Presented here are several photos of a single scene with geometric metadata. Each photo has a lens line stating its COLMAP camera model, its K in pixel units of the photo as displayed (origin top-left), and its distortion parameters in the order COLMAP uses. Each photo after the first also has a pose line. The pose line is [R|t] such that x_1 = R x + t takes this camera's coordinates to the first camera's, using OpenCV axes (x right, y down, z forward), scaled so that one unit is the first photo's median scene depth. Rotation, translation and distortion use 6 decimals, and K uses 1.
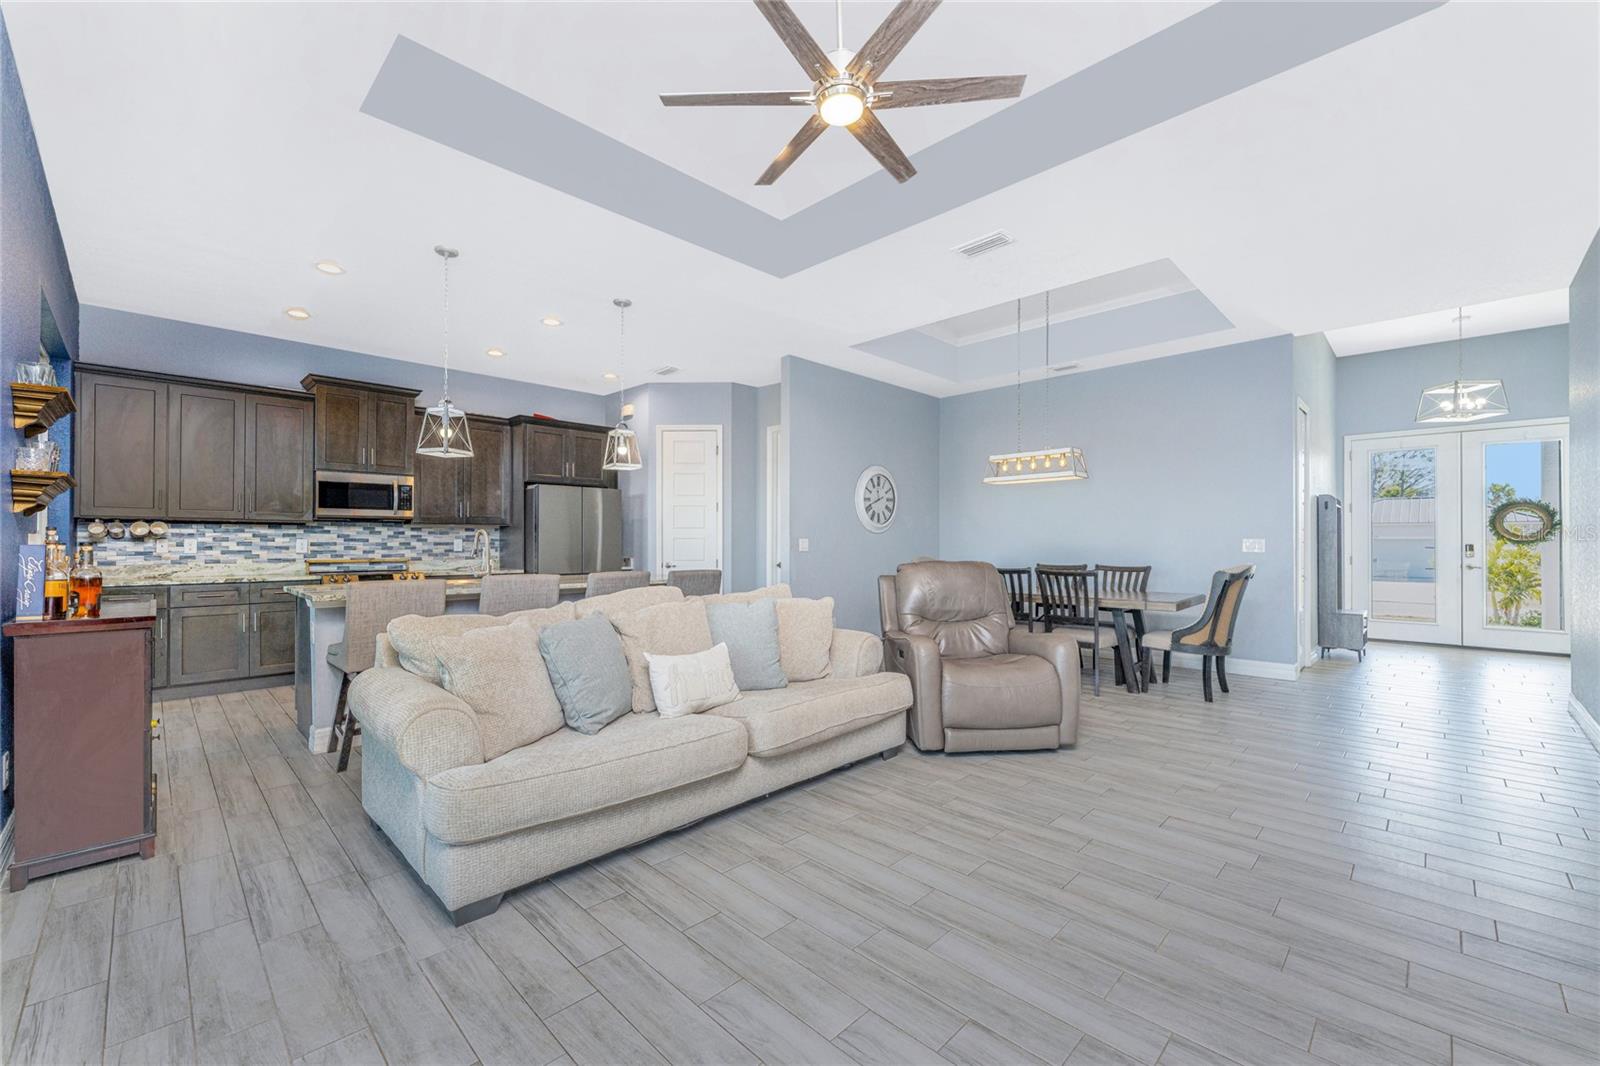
lens RADIAL K [[637.4, 0, 804.1], [0, 637.4, 537.0], [0, 0, 1]] dist [0.004693, 0.000403]
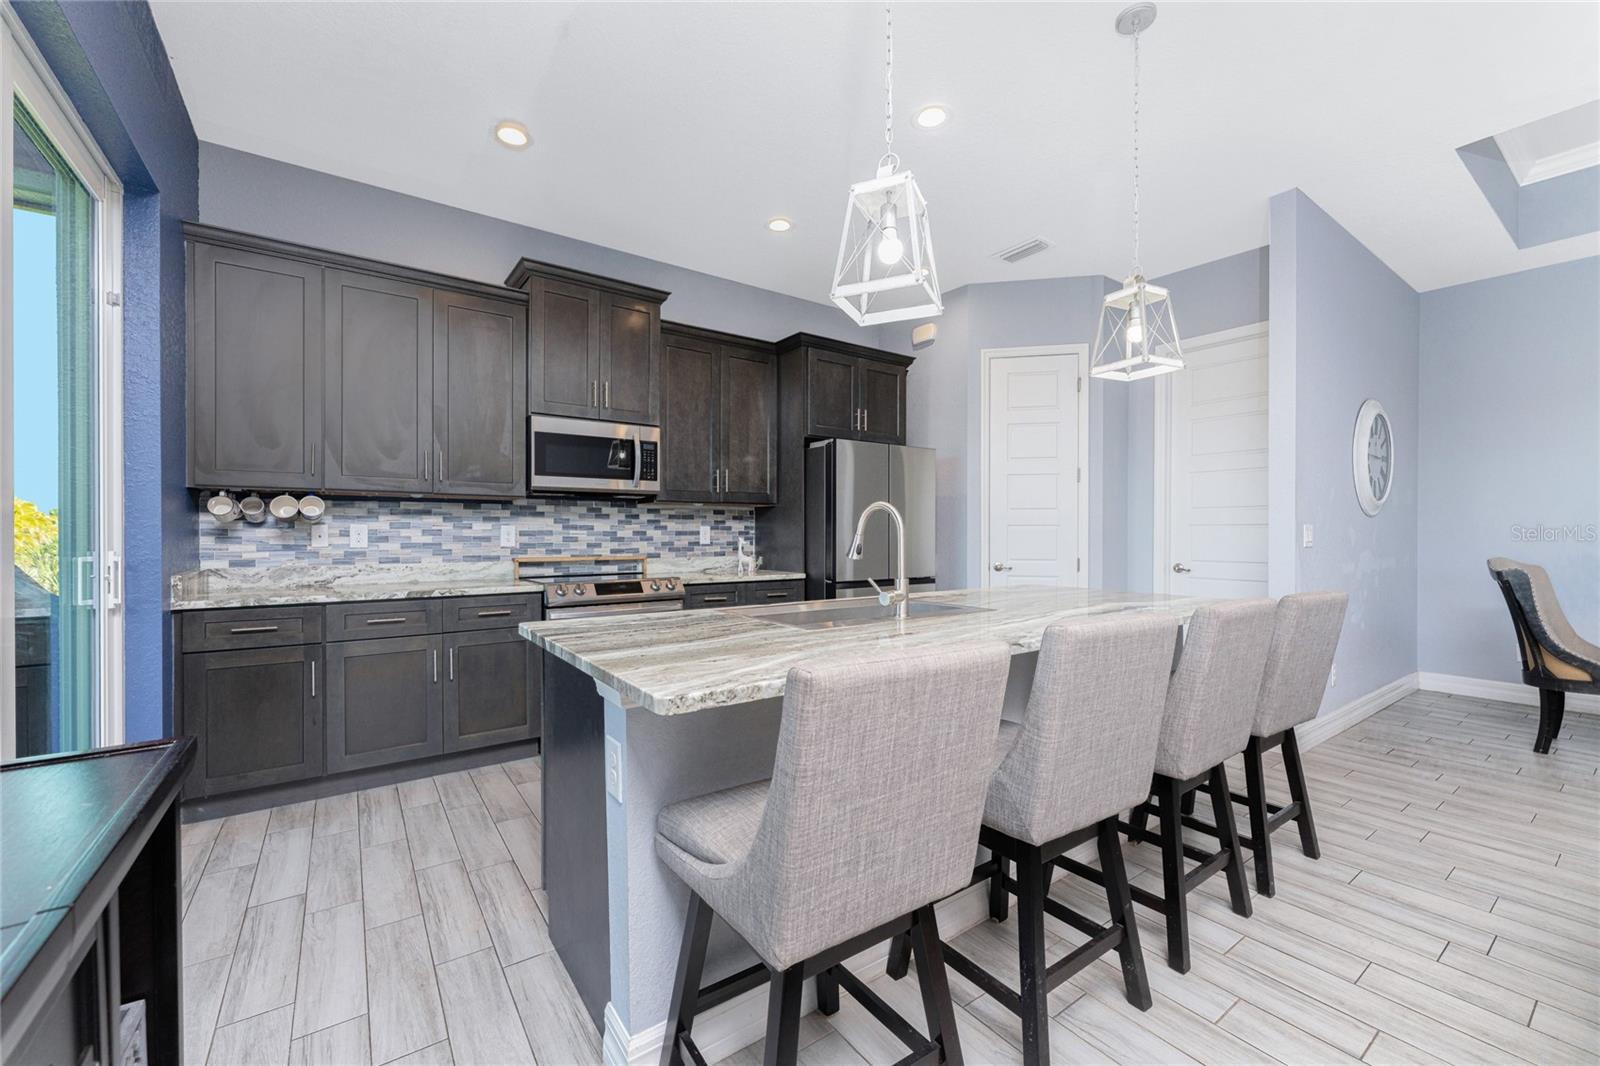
lens RADIAL K [[637.4, 0, 787.3], [0, 637.4, 534.3], [0, 0, 1]] dist [0.004693, 0.000403]
pose [[0.982192, 0.002356, -0.187864, -0.379915], [-0.000072, 0.999926, 0.012165, 0.004242], [0.187879, -0.011935, 0.982120, 0.412326]]
